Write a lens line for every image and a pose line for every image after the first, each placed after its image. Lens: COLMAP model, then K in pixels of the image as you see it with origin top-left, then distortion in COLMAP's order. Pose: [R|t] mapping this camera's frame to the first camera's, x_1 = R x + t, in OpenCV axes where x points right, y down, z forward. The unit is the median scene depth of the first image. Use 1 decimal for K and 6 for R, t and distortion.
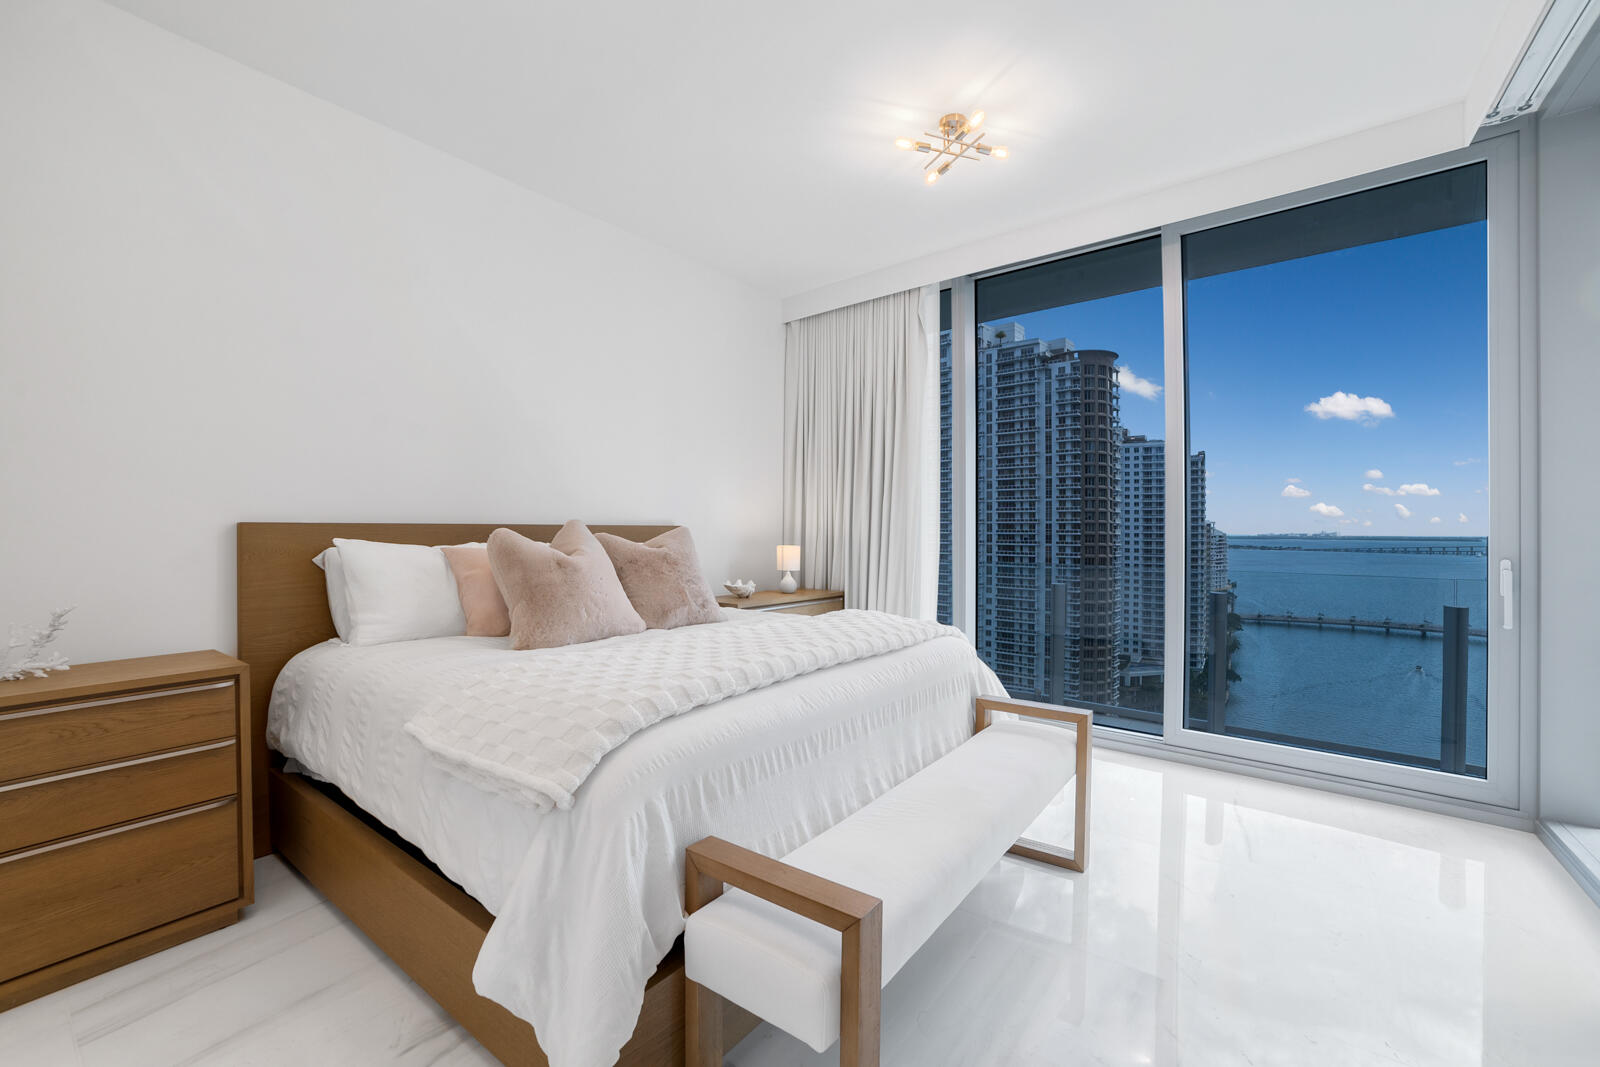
lens RADIAL K [[660.1, 0, 826.1], [0, 660.1, 517.3], [0, 0, 1]] dist [-0.018211, 0.005008]
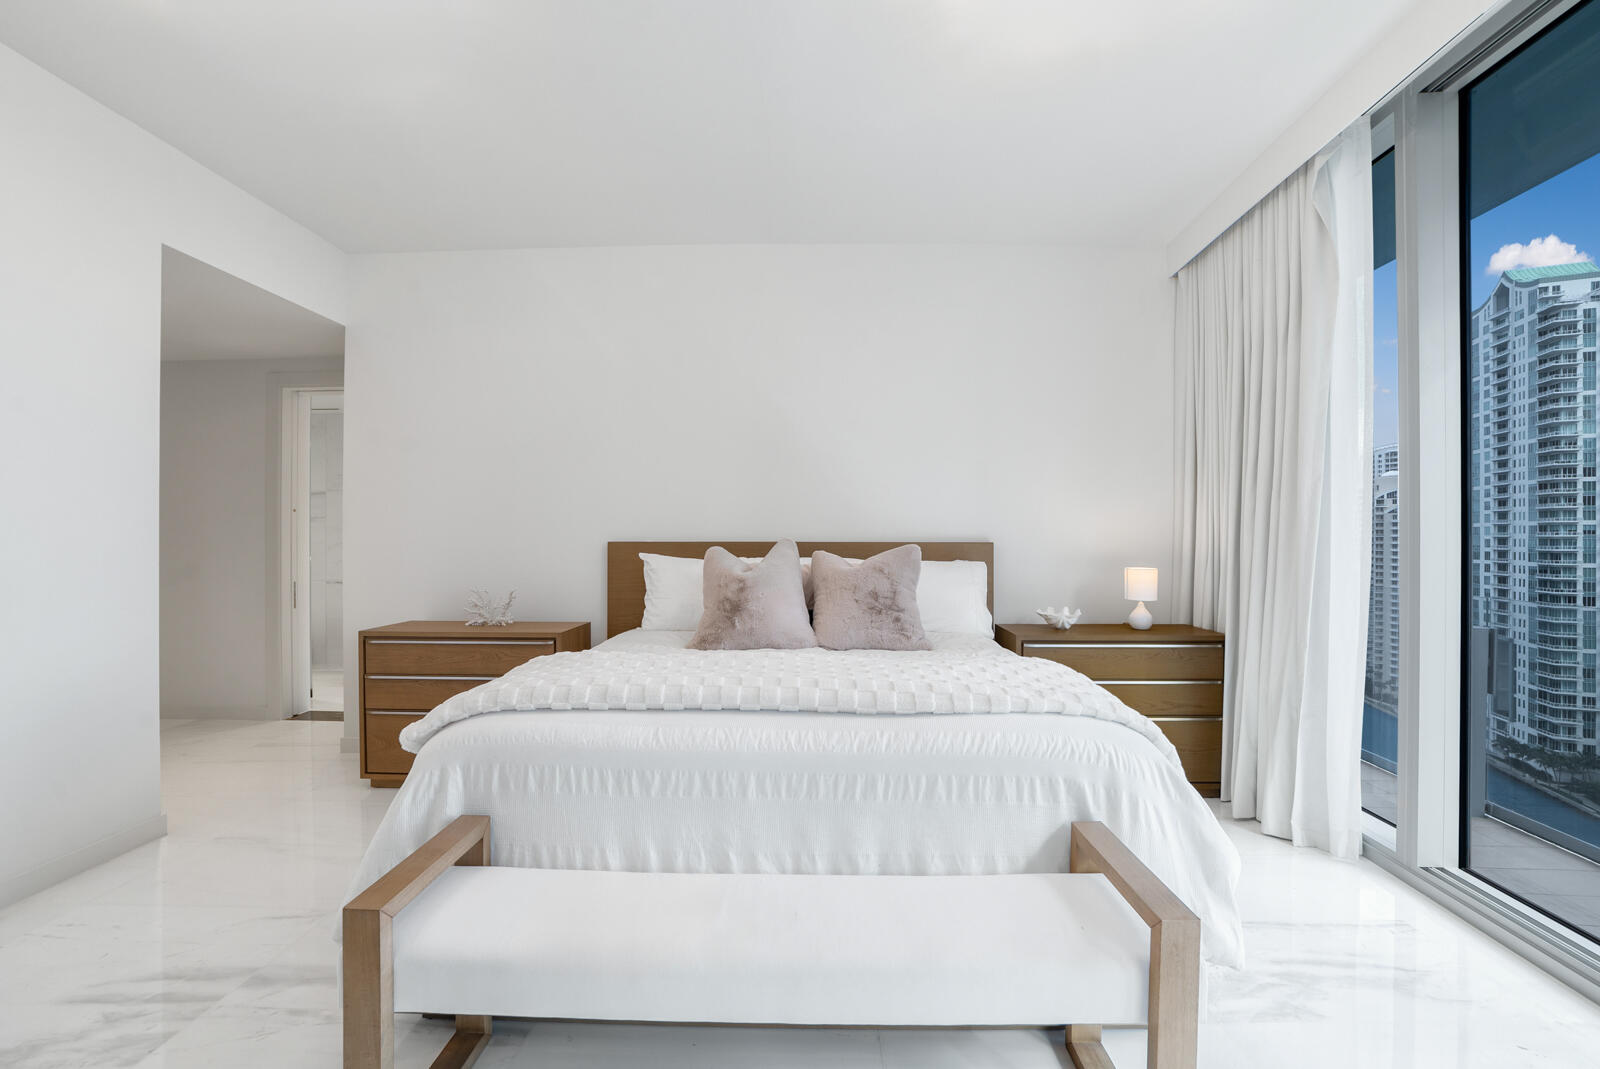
lens RADIAL K [[660.1, 0, 798.8], [0, 660.1, 537.2], [0, 0, 1]] dist [-0.018211, 0.005008]
pose [[0.563852, -0.007866, -0.825838, 0.666094], [0.016983, 0.999854, 0.002071, 0.000196], [0.825701, -0.015193, 0.563903, 0.497011]]
